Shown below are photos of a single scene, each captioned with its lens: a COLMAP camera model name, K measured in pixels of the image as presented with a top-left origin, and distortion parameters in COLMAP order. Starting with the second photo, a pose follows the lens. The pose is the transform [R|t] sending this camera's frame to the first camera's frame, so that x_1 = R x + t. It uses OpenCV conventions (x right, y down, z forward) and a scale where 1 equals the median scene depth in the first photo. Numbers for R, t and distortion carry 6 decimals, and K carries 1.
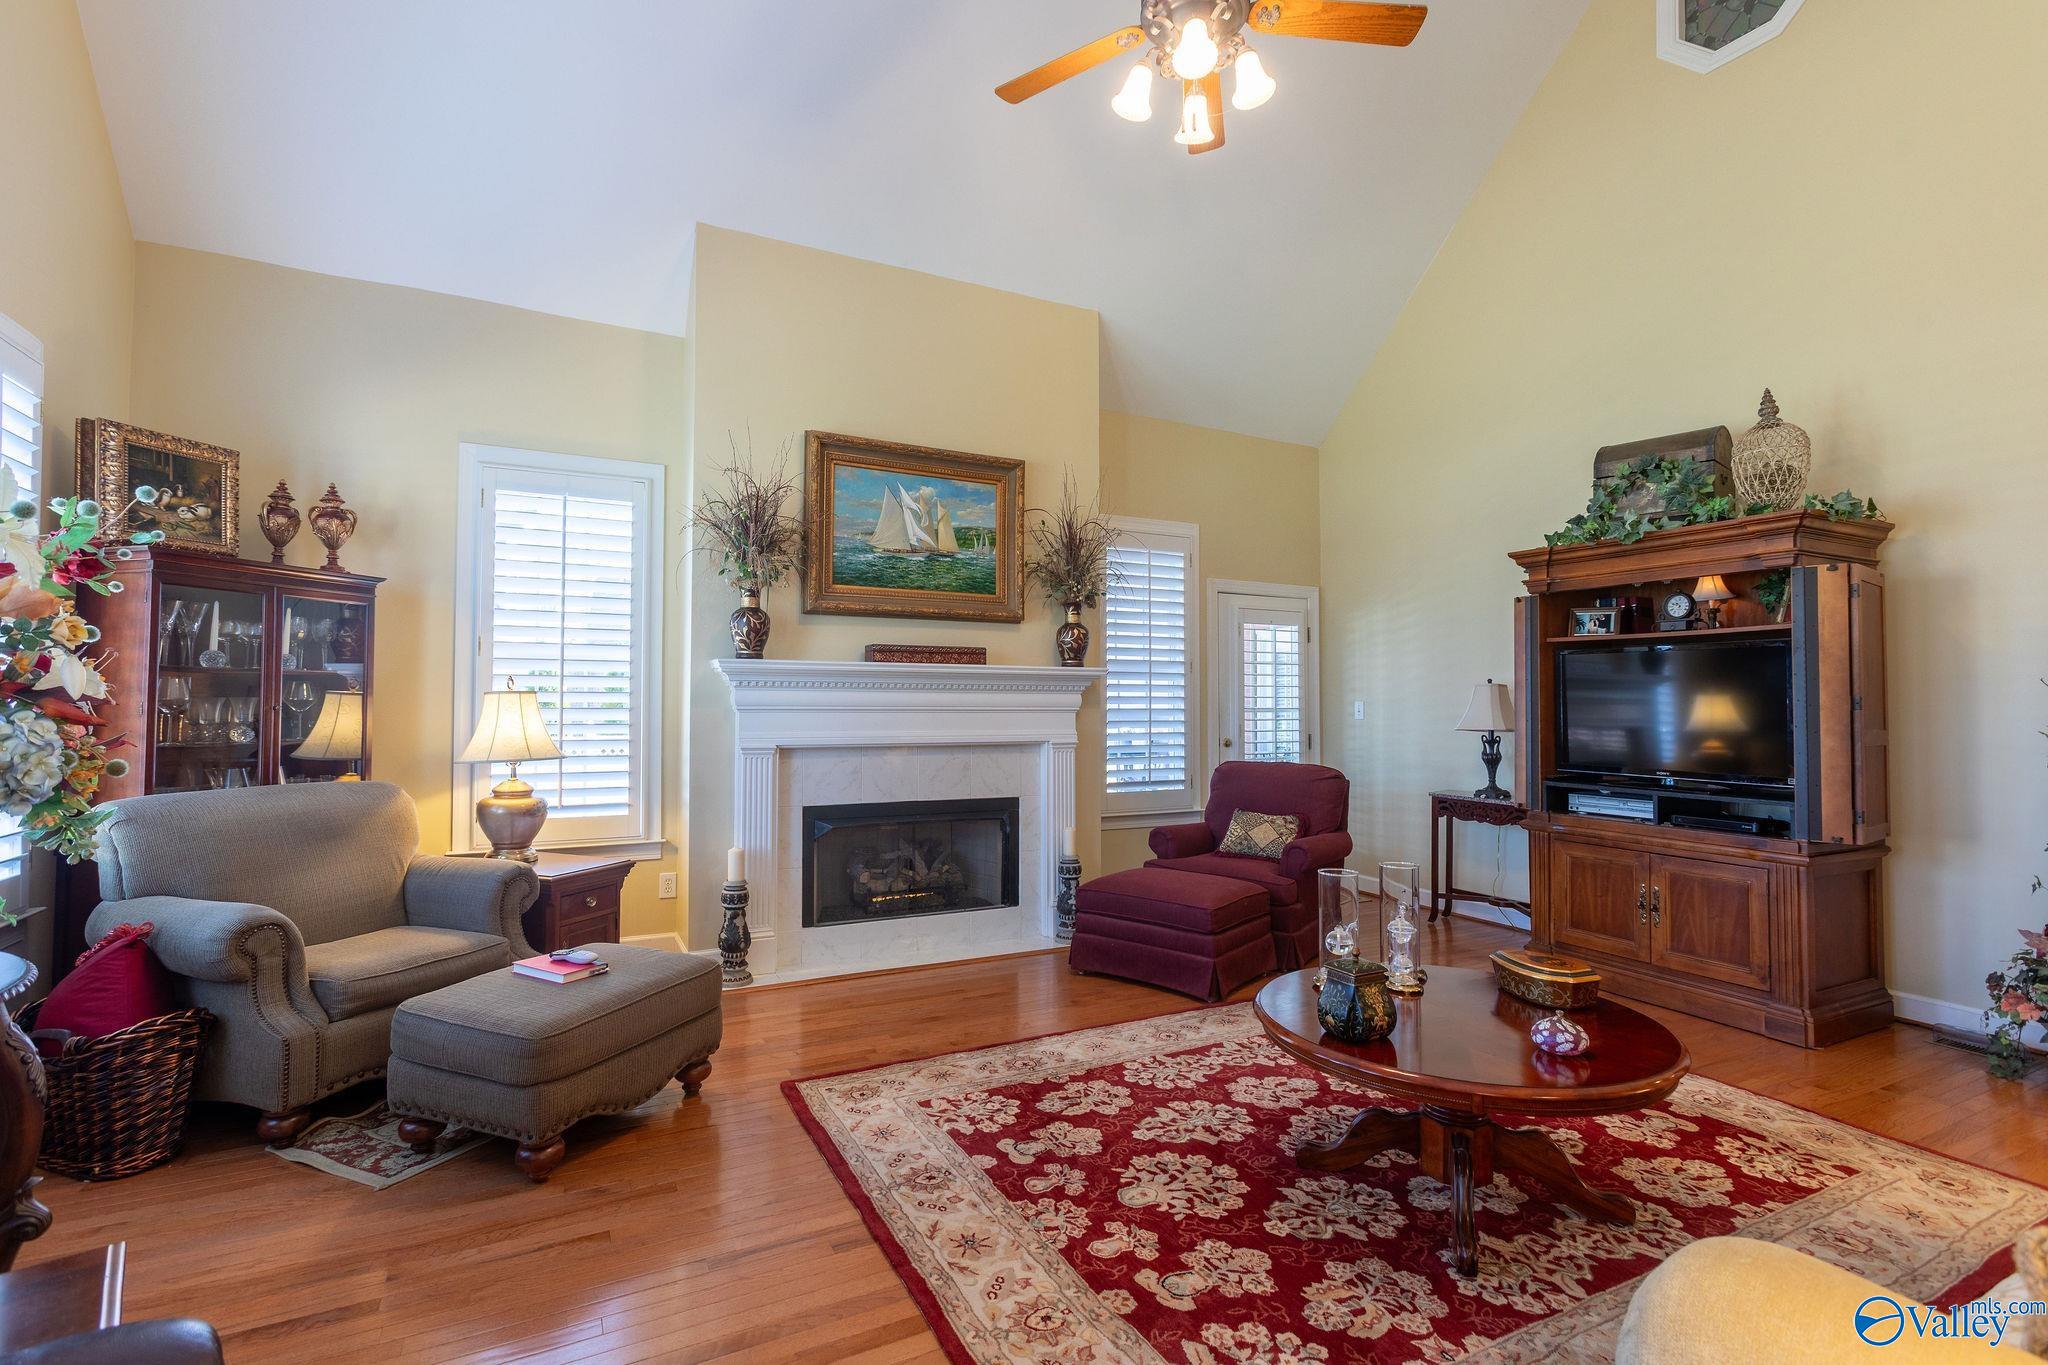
lens RADIAL K [[946.7, 0, 1031.4], [0, 946.7, 683.1], [0, 0, 1]] dist [-0.026774, 0.013839]
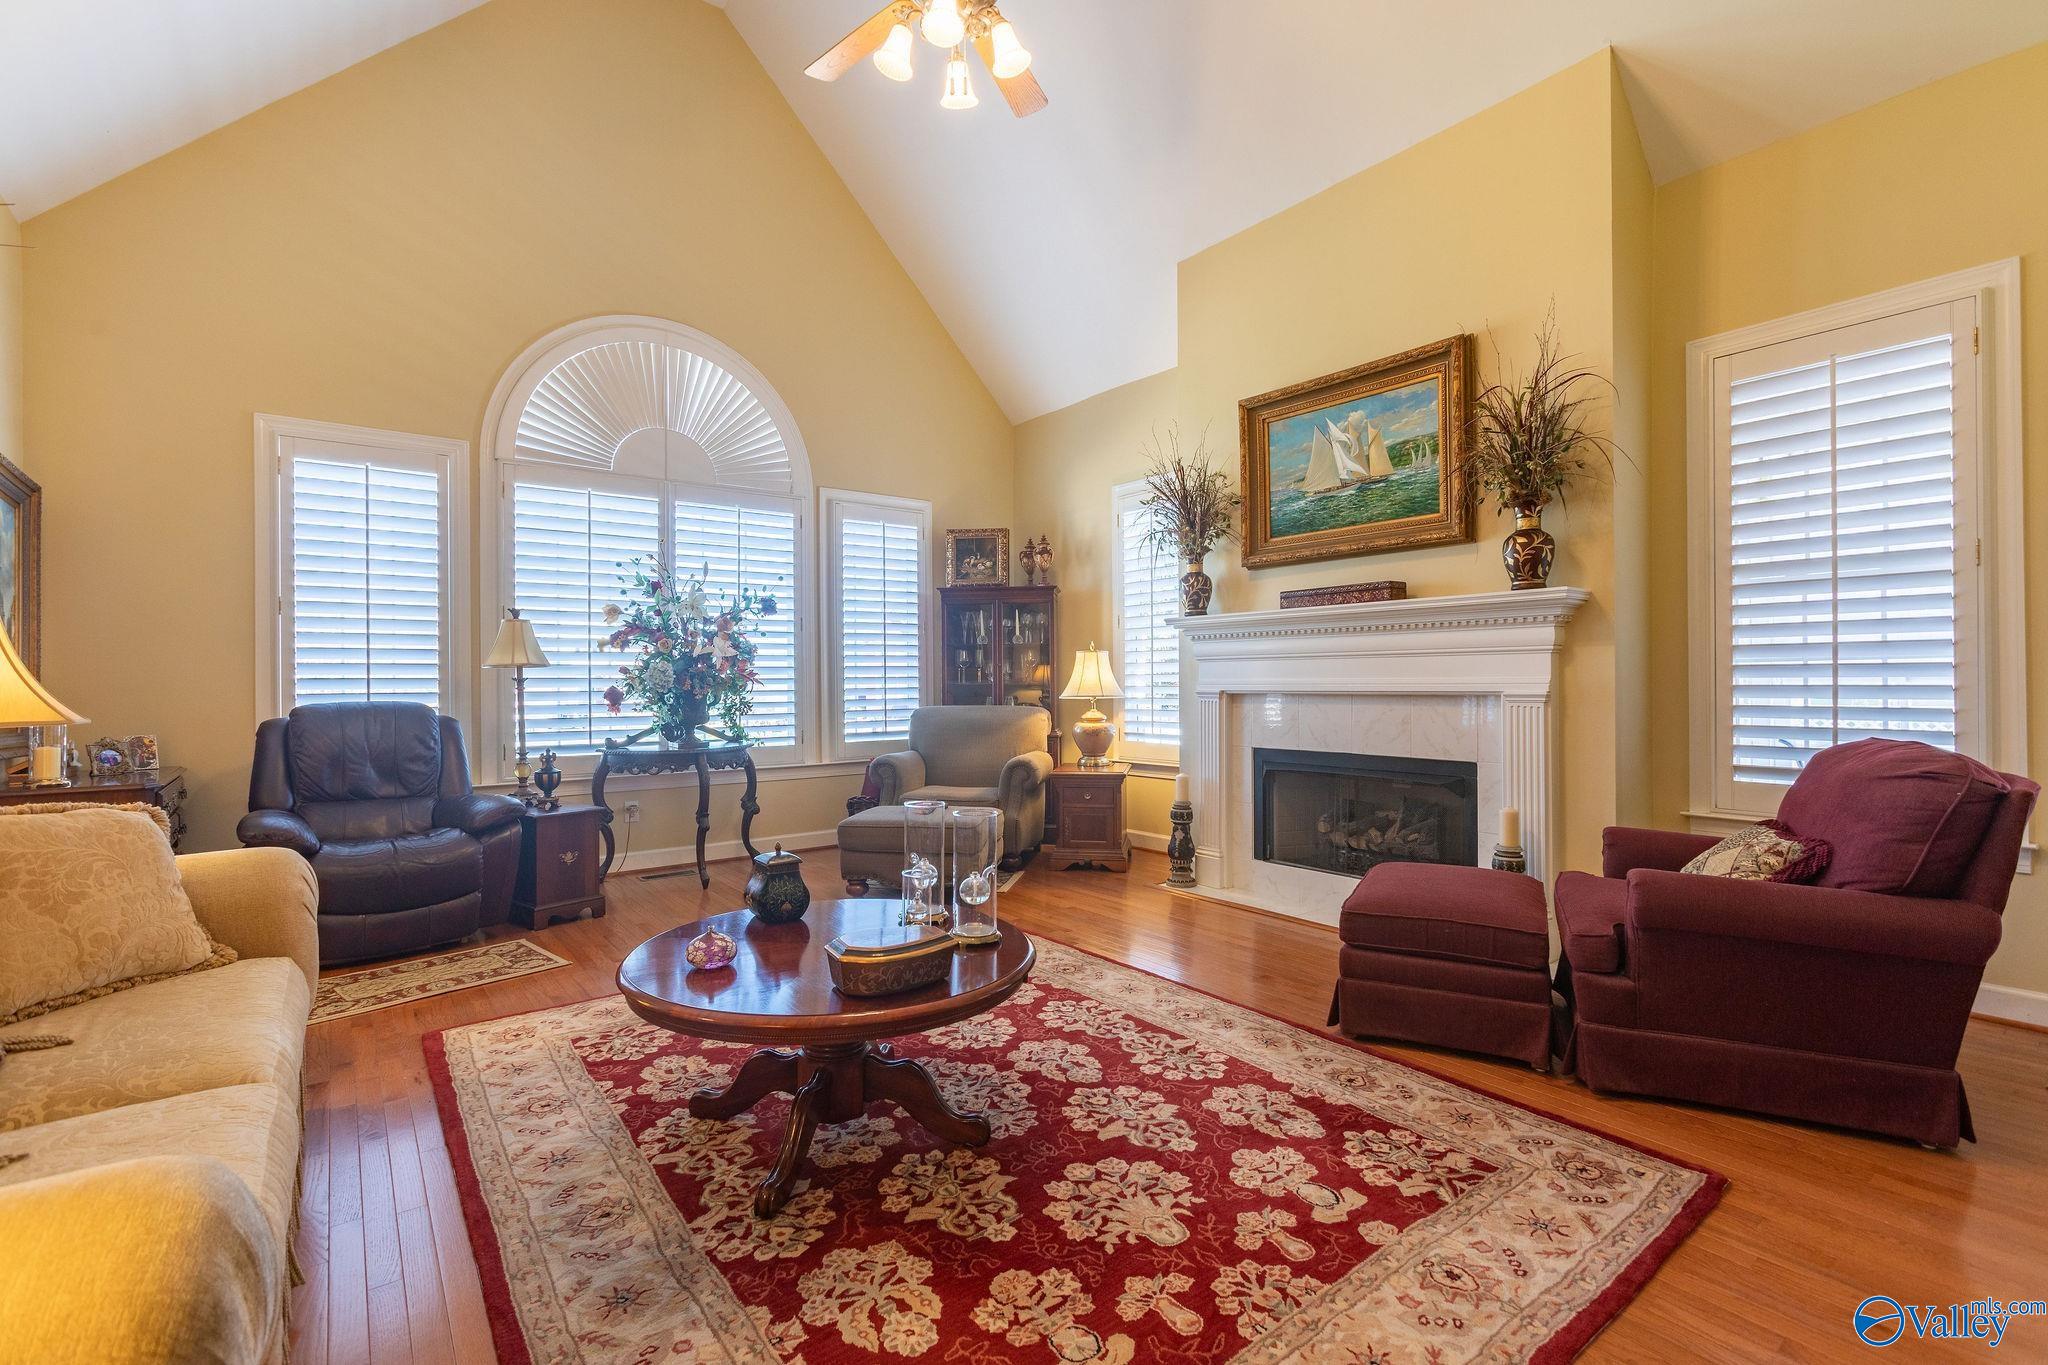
lens RADIAL K [[946.7, 0, 1031.4], [0, 946.7, 683.1], [0, 0, 1]] dist [-0.026774, 0.013839]
pose [[0.155268, -0.002057, -0.987870, 0.831761], [0.033417, 0.999436, 0.003171, 0.046426], [0.987307, -0.033504, 0.155249, 0.608352]]
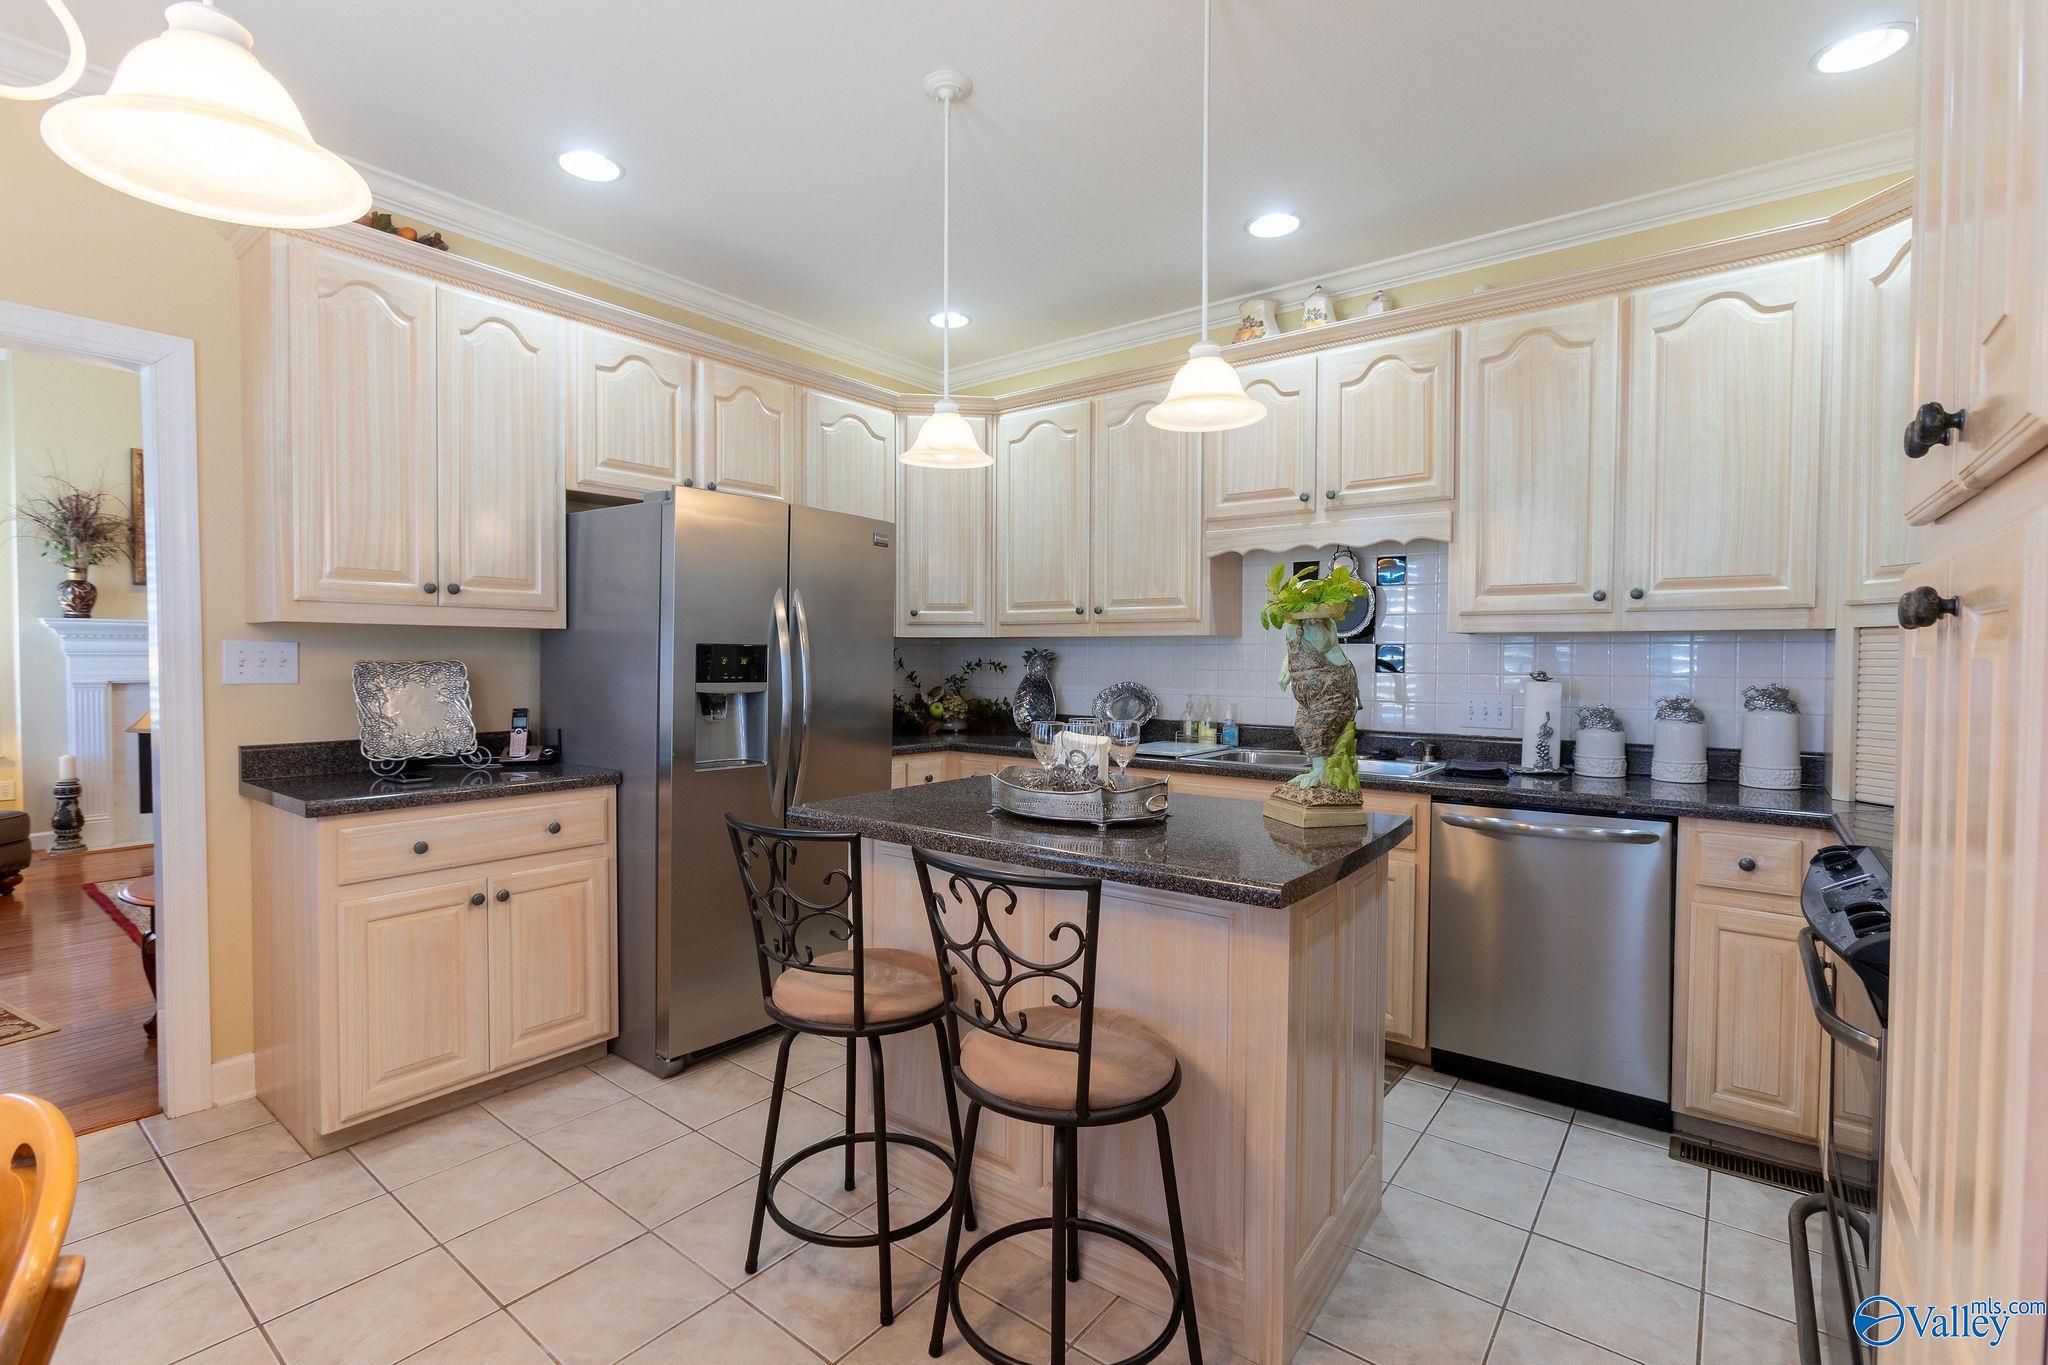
lens RADIAL K [[946.7, 0, 1031.4], [0, 946.7, 683.1], [0, 0, 1]] dist [-0.026774, 0.013839]
pose [[0.914561, -0.009028, 0.404347, 0.415881], [-0.011121, 0.998811, 0.047455, -0.011090], [-0.404295, -0.047897, 0.913374, -0.797384]]
